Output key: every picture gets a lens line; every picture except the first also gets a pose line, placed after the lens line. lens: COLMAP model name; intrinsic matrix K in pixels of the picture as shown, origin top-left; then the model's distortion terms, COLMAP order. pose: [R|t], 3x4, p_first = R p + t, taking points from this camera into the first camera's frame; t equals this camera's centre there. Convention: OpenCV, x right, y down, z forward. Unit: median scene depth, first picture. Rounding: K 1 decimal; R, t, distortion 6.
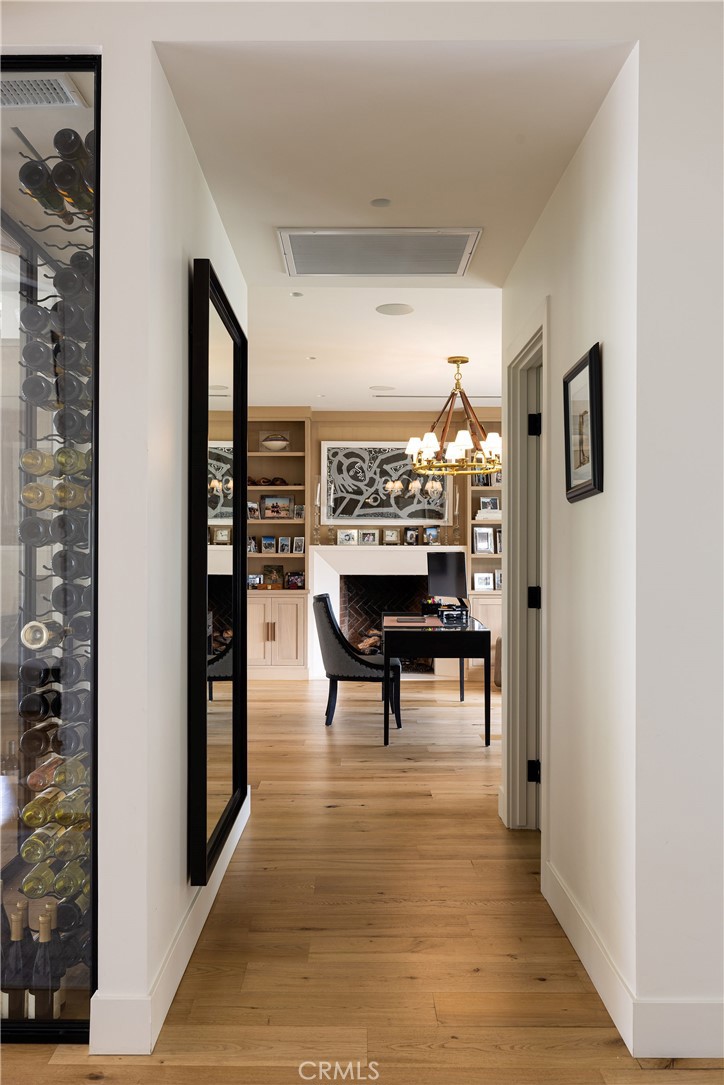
lens RADIAL K [[899.6, 0, 361.1], [0, 899.6, 545.6], [0, 0, 1]] dist [-0.002494, -0.001375]
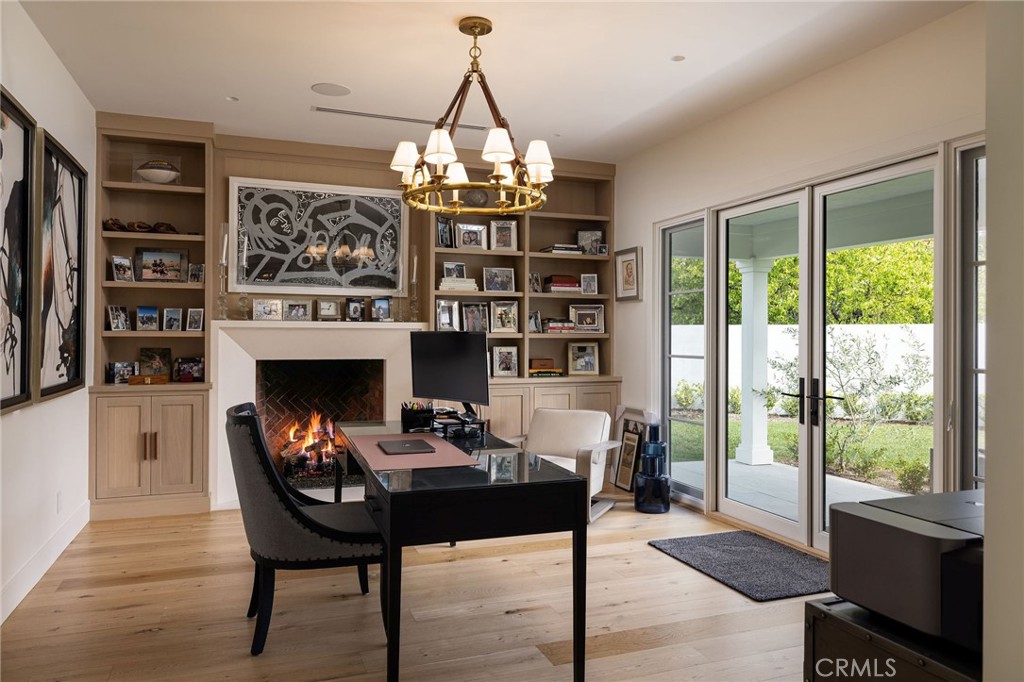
lens RADIAL K [[707.2, 0, 512.7], [0, 707.2, 335.0], [0, 0, 1]] dist [0.002361, 0.001329]
pose [[0.937241, 0.003130, 0.348667, -0.028710], [-0.008842, 0.999851, 0.014792, 0.001151], [-0.348569, -0.016947, 0.937130, 0.386340]]
